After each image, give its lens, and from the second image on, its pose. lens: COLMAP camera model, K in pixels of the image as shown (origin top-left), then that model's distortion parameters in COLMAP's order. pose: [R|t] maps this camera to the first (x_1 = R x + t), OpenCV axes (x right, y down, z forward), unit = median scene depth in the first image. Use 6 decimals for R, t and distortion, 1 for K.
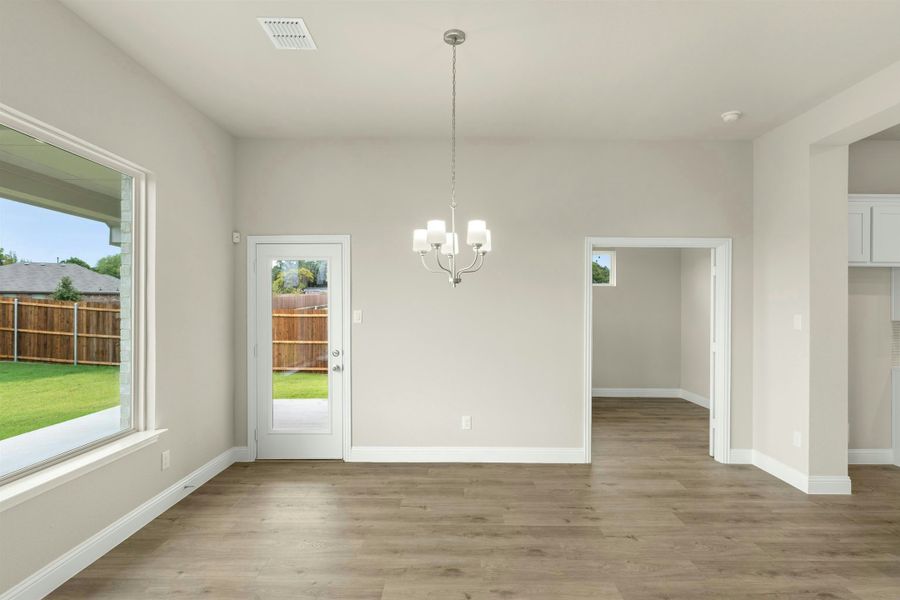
lens RADIAL K [[462.6, 0, 451.3], [0, 462.6, 304.9], [0, 0, 1]] dist [0.006463, -0.000254]
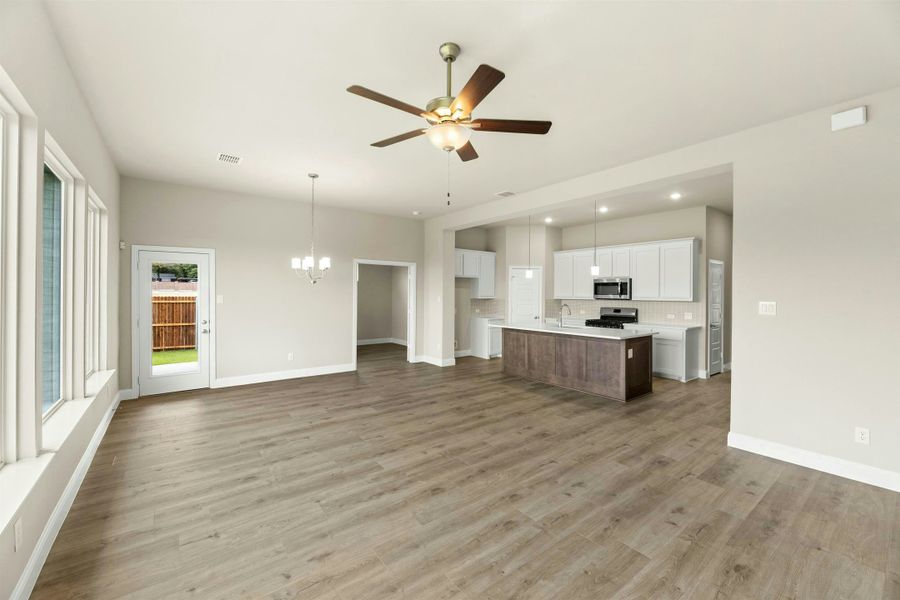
lens RADIAL K [[370.0, 0, 450.5], [0, 370.0, 293.2], [0, 0, 1]] dist [-0.001495, -0.000126]
pose [[0.804707, -0.000965, 0.593671, -0.347480], [-0.003733, 0.999971, 0.006685, -0.007928], [-0.593660, -0.007595, 0.804680, -0.576020]]
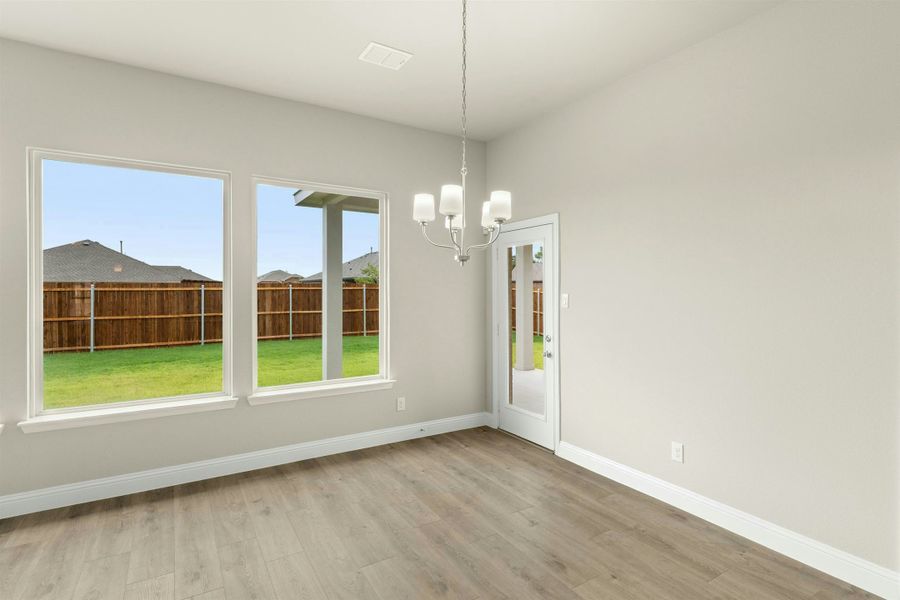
lens RADIAL K [[450.5, 0, 447.8], [0, 450.5, 295.7], [0, 0, 1]] dist [0.004811, 0.000143]
pose [[0.528770, 0.007319, -0.848734, 0.464469], [-0.000804, 0.999967, 0.008122, 0.008237], [0.848765, -0.003612, 0.528758, 0.353867]]
